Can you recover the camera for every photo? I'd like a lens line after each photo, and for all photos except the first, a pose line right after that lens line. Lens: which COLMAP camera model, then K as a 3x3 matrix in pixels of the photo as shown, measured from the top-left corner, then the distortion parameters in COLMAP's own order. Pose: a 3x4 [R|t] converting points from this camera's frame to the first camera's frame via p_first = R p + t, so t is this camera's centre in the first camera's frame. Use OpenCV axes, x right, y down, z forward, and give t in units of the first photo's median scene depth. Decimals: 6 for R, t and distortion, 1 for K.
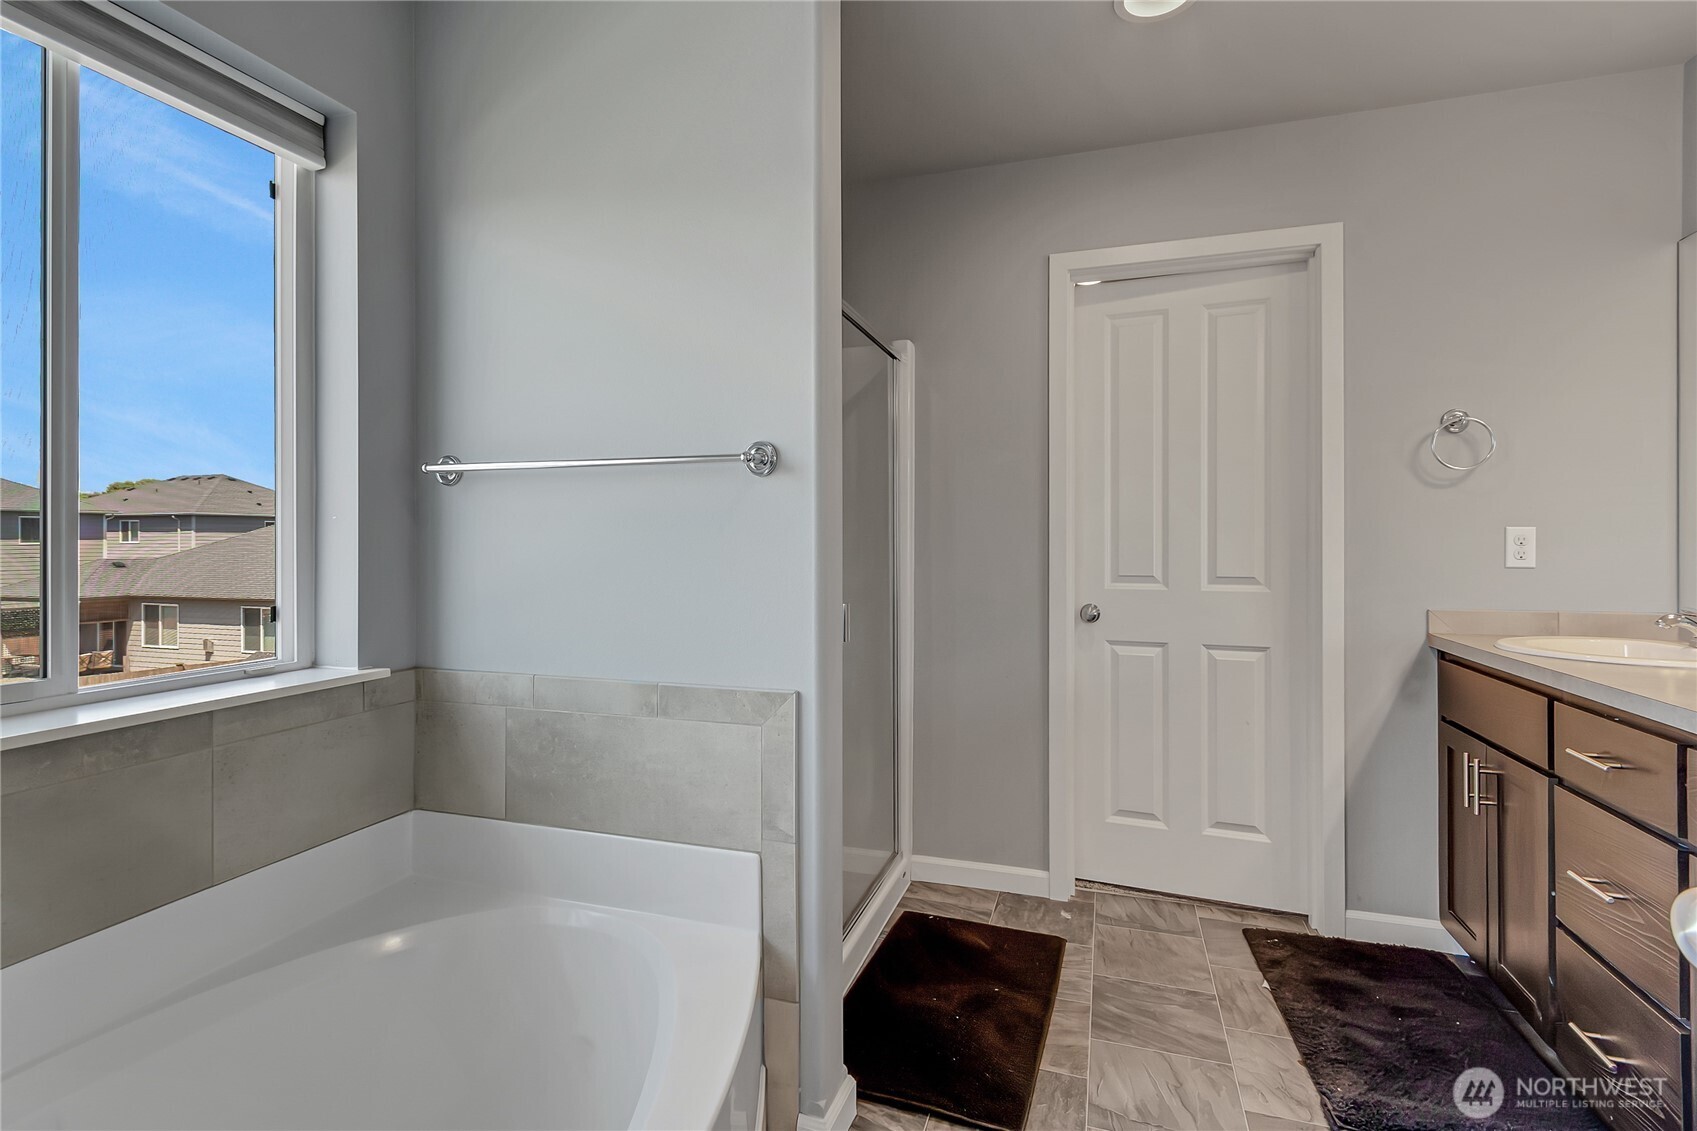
lens RADIAL K [[833.1, 0, 825.6], [0, 833.1, 526.3], [0, 0, 1]] dist [0.008028, 0.001894]
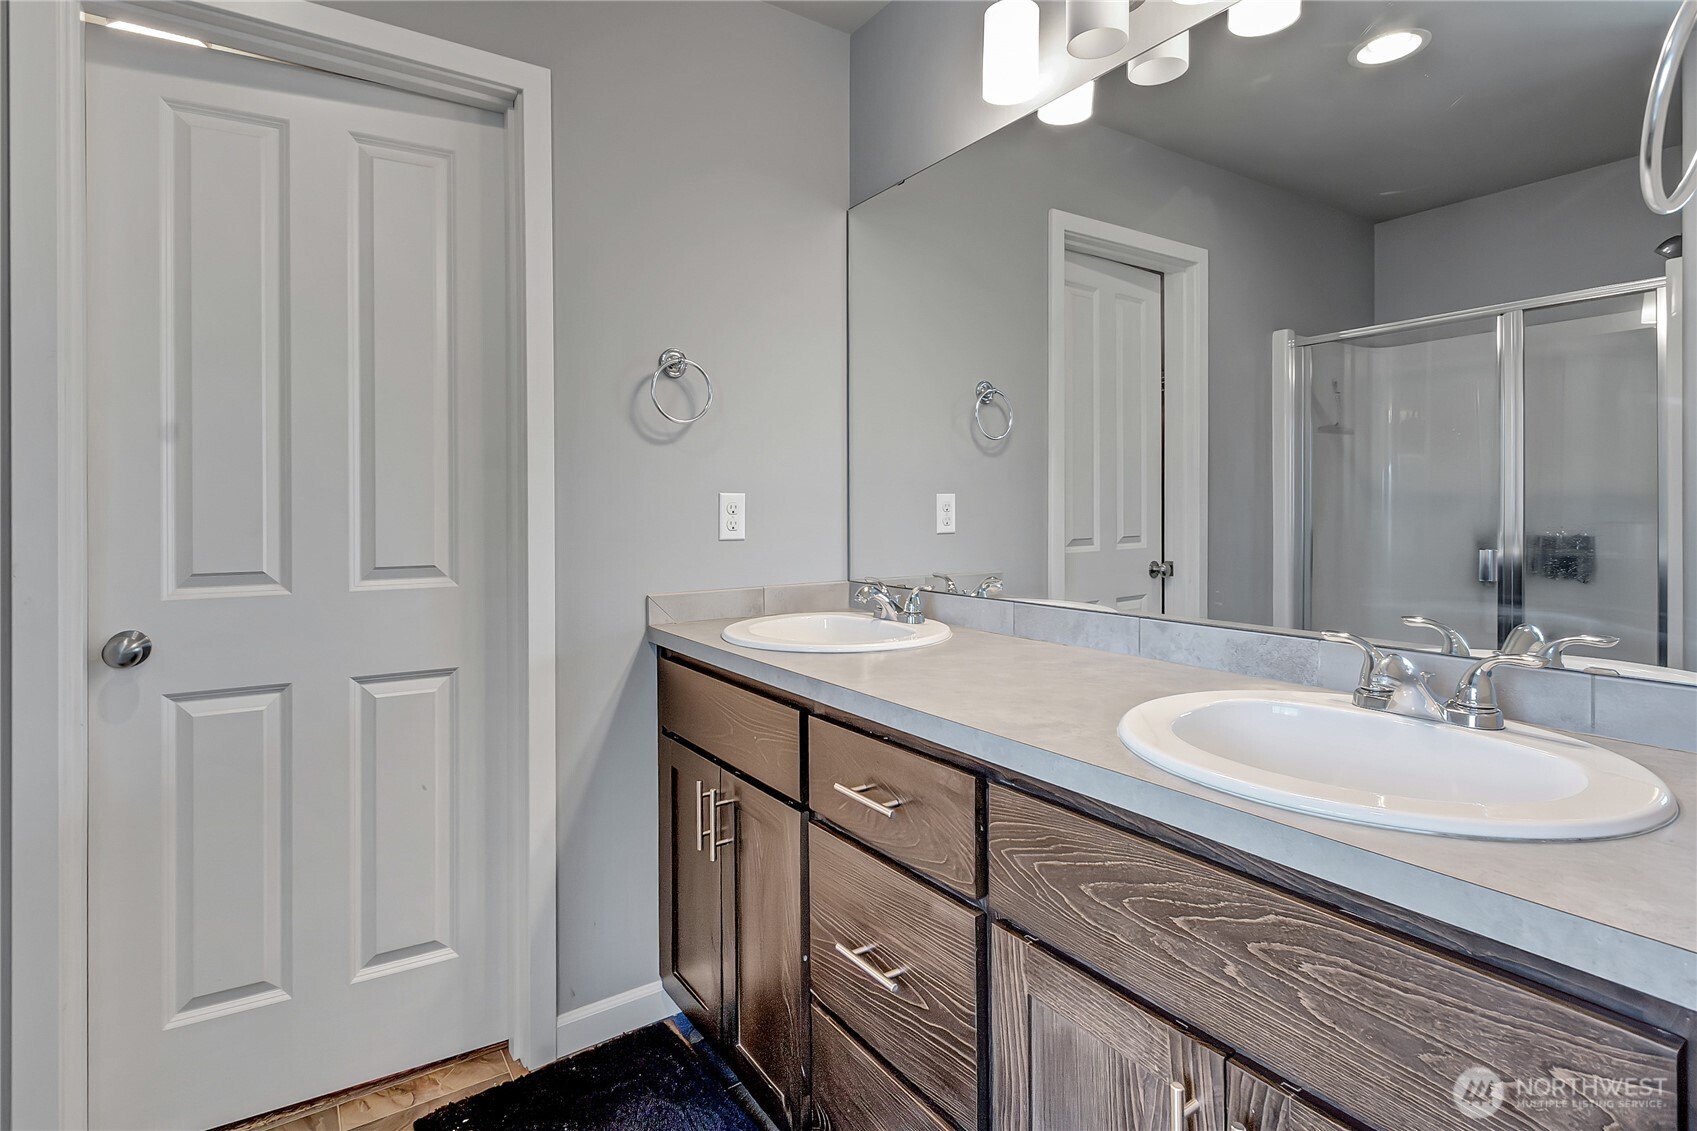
lens RADIAL K [[833.1, 0, 825.6], [0, 833.1, 526.3], [0, 0, 1]] dist [0.008028, 0.001894]
pose [[0.607218, -0.021556, 0.794243, 0.194143], [-0.013548, 0.999206, 0.037477, 0.001017], [-0.794420, -0.033517, 0.606443, 0.387399]]
